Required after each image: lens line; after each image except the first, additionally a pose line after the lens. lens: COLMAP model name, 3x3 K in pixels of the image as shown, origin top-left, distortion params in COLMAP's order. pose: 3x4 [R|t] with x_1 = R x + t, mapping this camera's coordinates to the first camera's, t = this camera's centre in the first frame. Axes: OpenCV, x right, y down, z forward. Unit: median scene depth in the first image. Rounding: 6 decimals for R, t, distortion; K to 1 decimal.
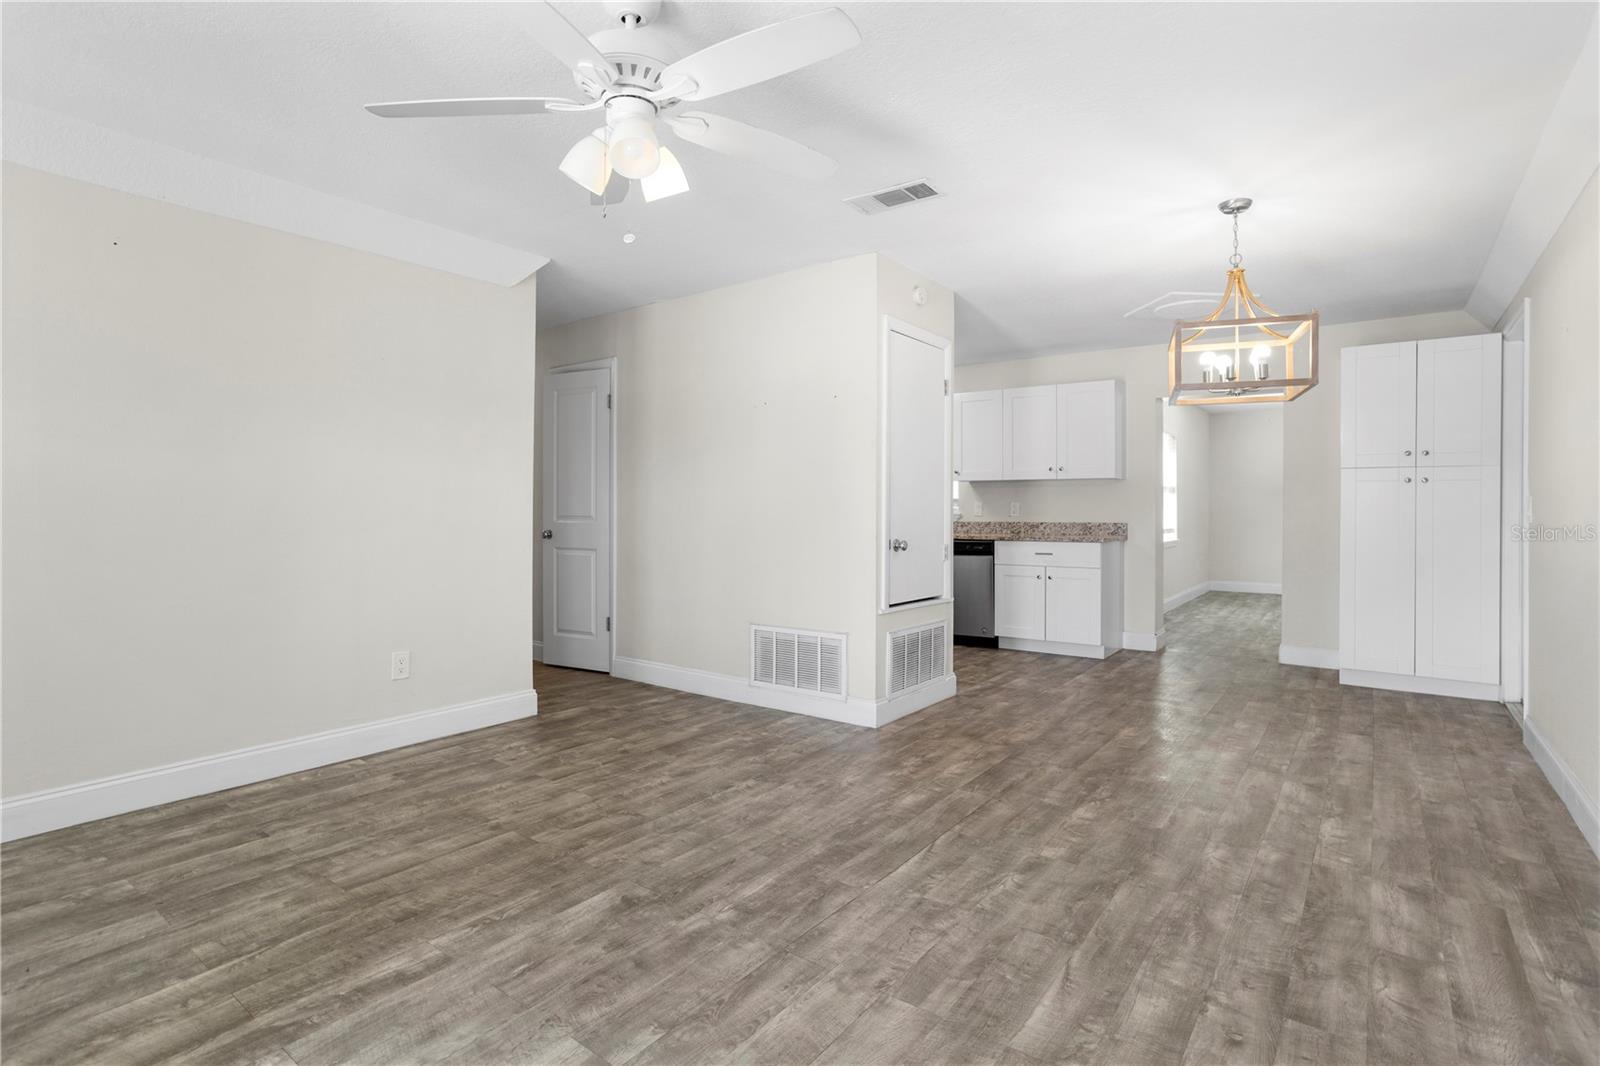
lens RADIAL K [[783.4, 0, 804.5], [0, 783.4, 513.2], [0, 0, 1]] dist [-0.057032, 0.034619]
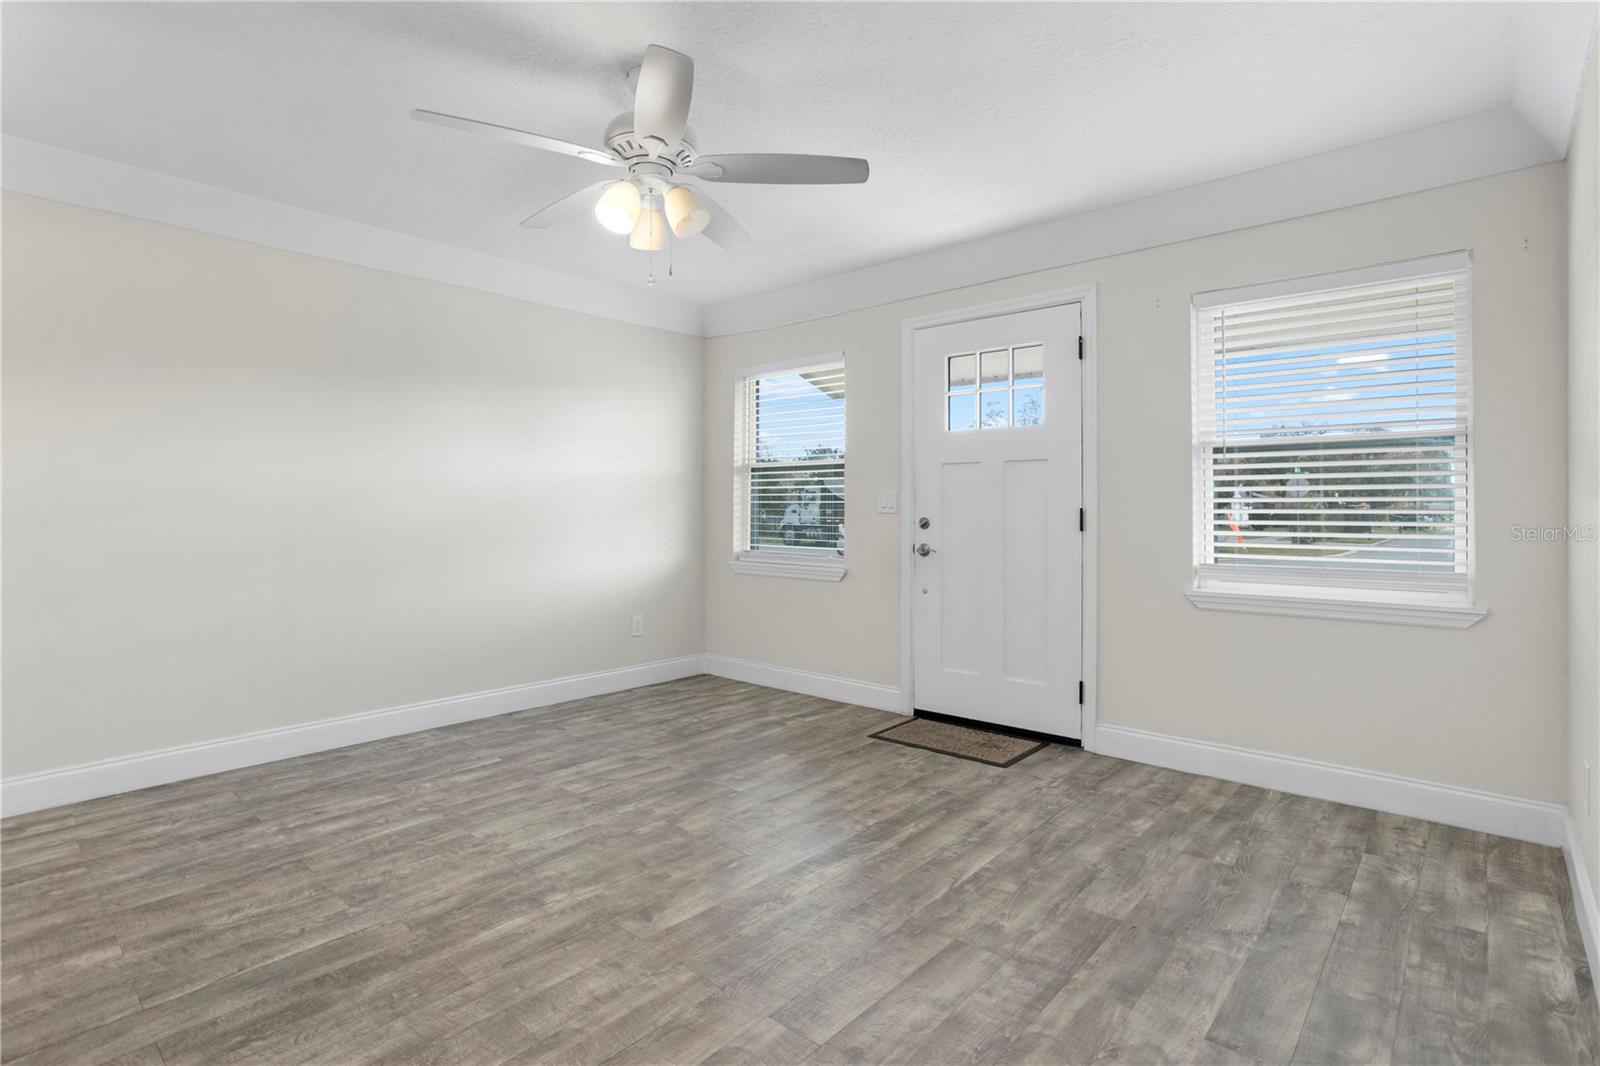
lens RADIAL K [[782.1, 0, 805.5], [0, 782.1, 502.9], [0, 0, 1]] dist [-0.055727, 0.033901]
pose [[-0.997157, -0.001261, 0.075342, -0.463011], [-0.001439, 0.999996, -0.002313, -0.011489], [-0.075339, -0.002415, -0.997155, 1.803893]]
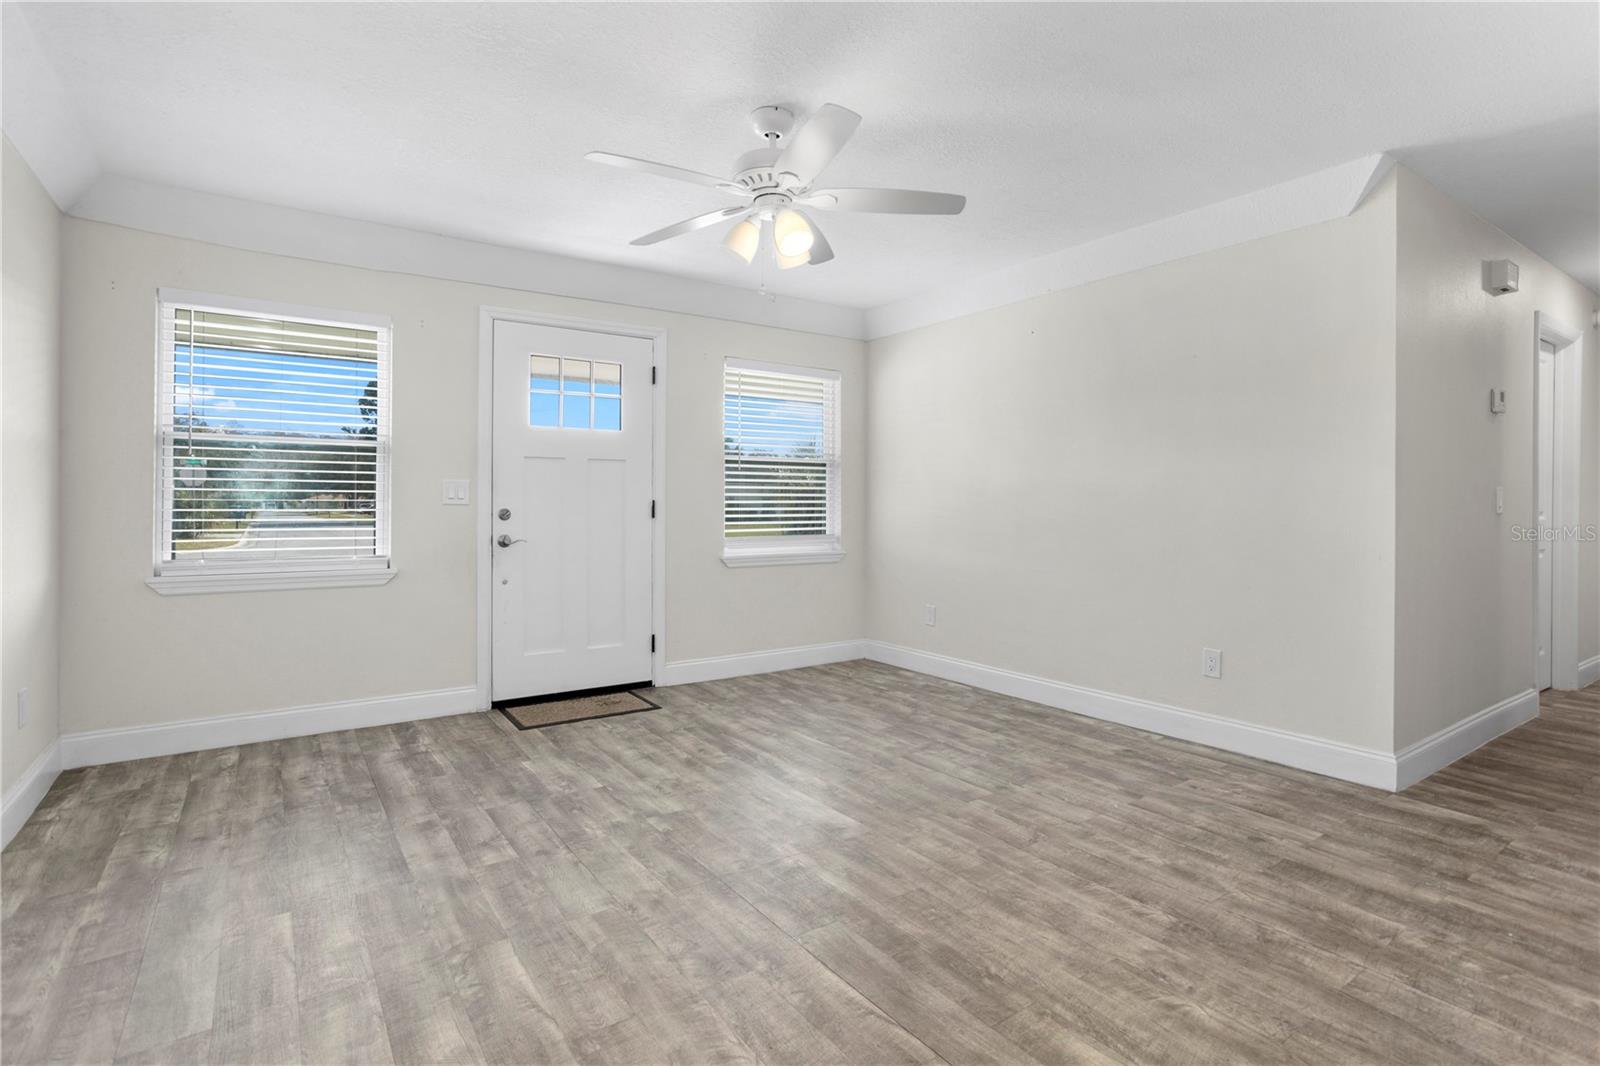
lens RADIAL K [[783.4, 0, 804.5], [0, 783.4, 513.2], [0, 0, 1]] dist [-0.057032, 0.034619]
pose [[-0.309826, 0.008567, -0.950755, 0.855830], [-0.009317, 0.999884, 0.012046, -0.000175], [0.950748, 0.012590, -0.309710, 1.220275]]
